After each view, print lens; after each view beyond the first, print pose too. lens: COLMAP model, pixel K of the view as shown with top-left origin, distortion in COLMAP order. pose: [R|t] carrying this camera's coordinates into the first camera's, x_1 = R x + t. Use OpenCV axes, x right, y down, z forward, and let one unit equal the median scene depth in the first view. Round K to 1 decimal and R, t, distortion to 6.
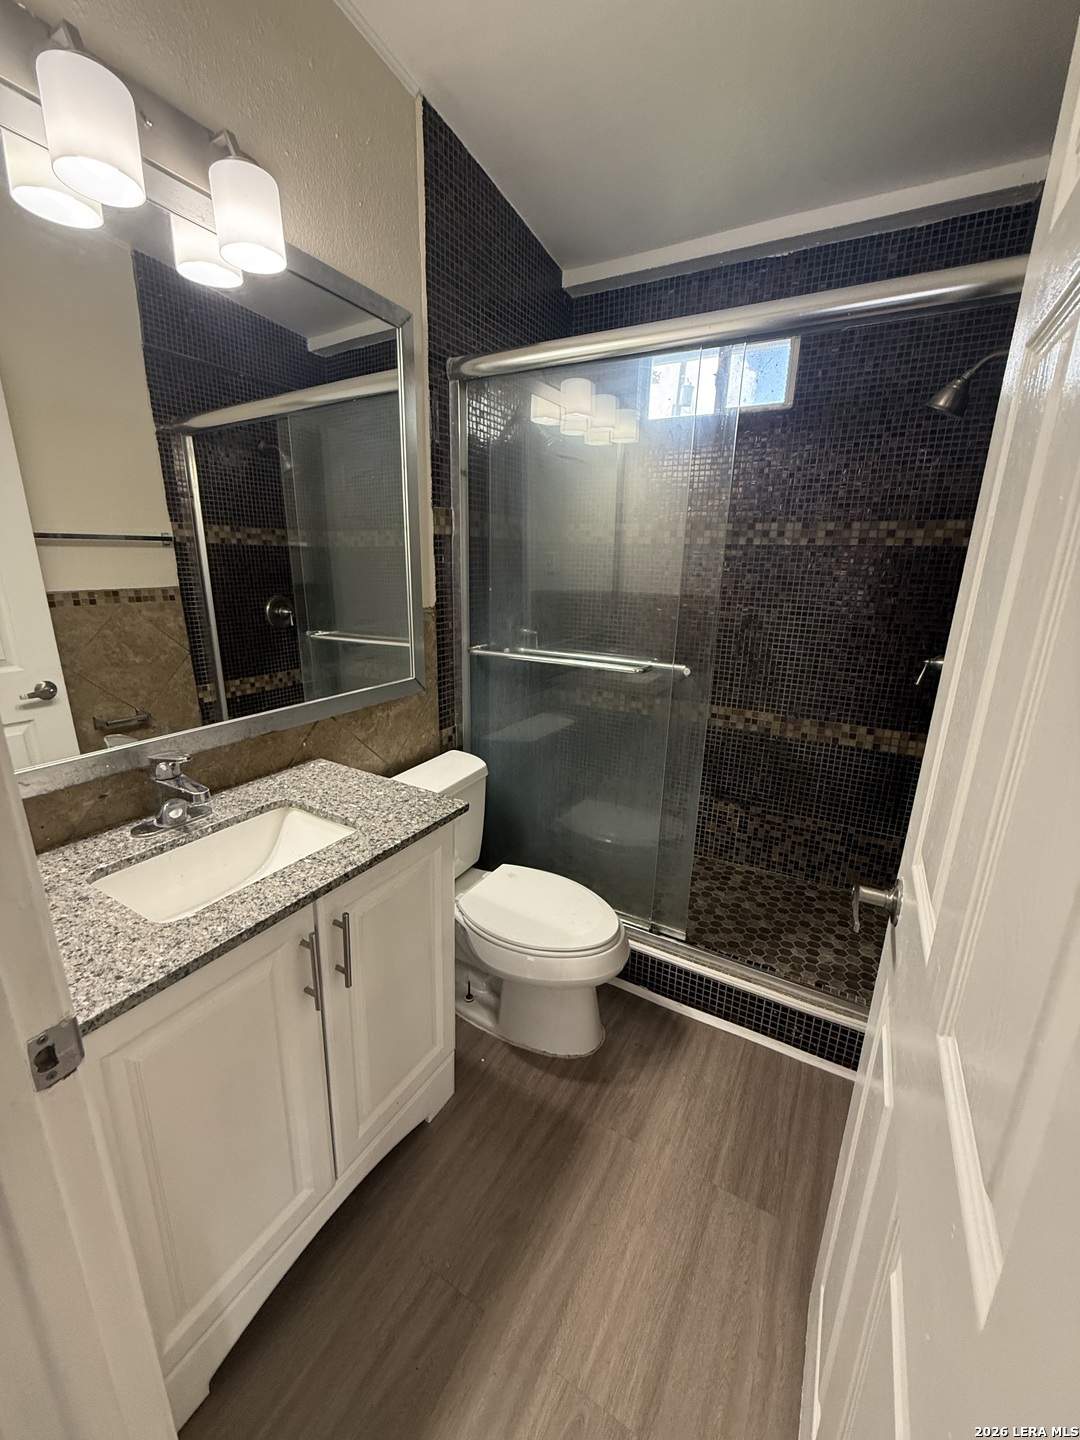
lens RADIAL K [[577.7, 0, 536.1], [0, 577.7, 720.7], [0, 0, 1]] dist [0.000324, 0.000025]
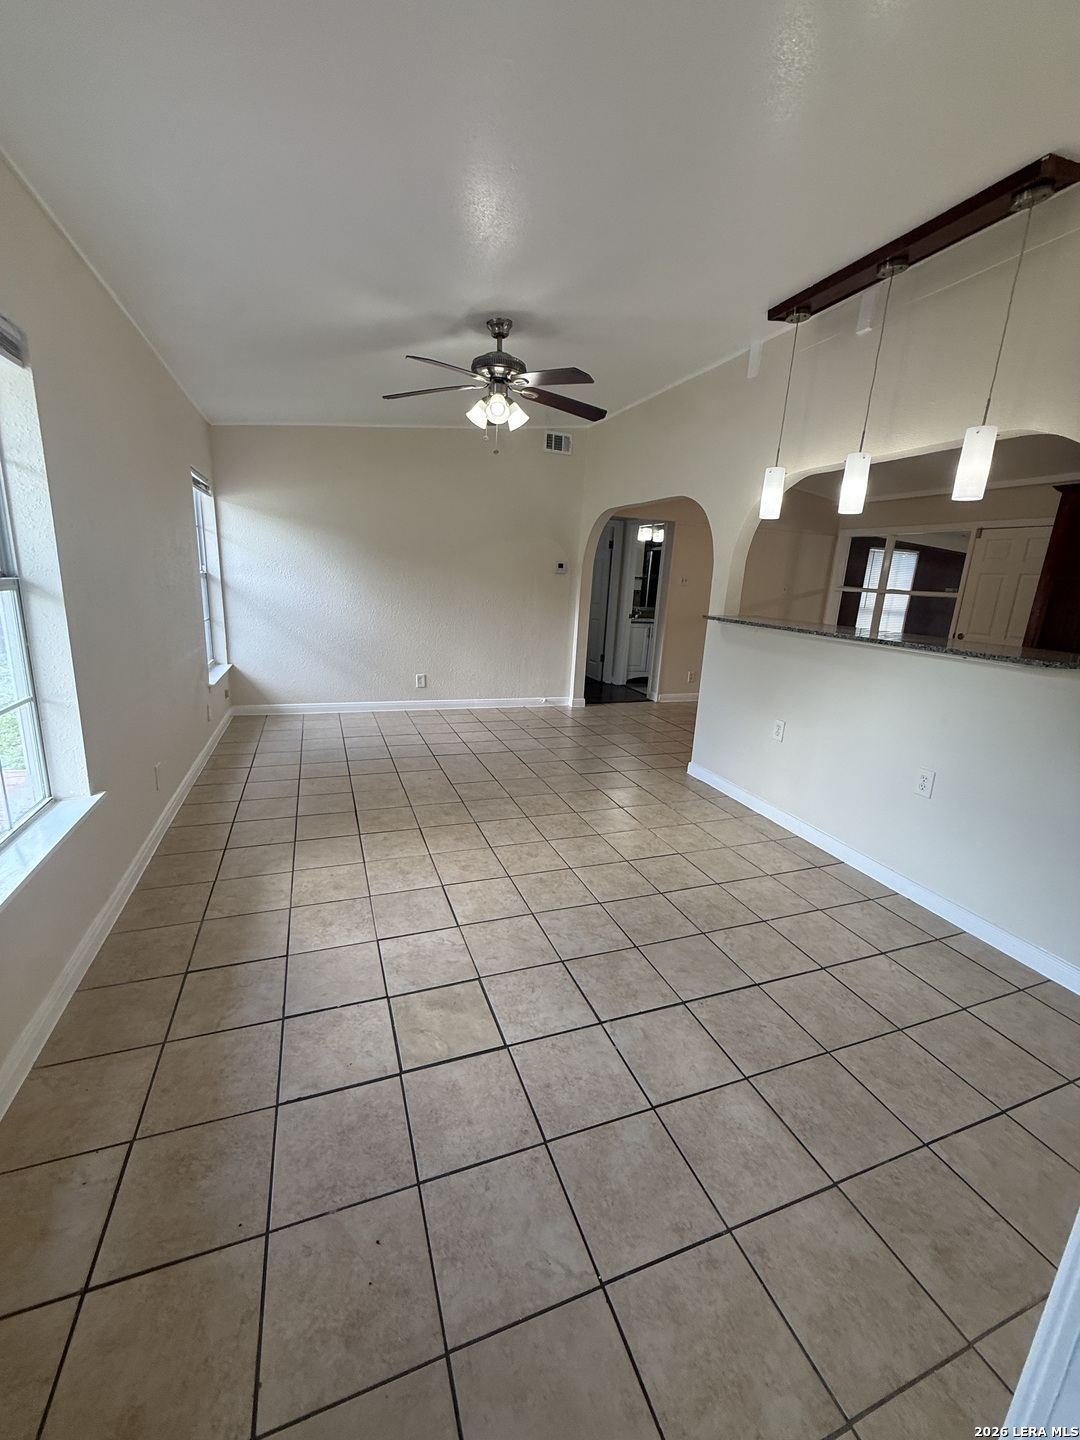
lens RADIAL K [[577.7, 0, 540.6], [0, 577.7, 718.3], [0, 0, 1]] dist [0.000324, 0.000025]
pose [[0.765148, 0.174488, -0.619760, 1.397043], [-0.209180, 0.977729, 0.017021, 0.673981], [0.608927, 0.116618, 0.784607, -2.317222]]
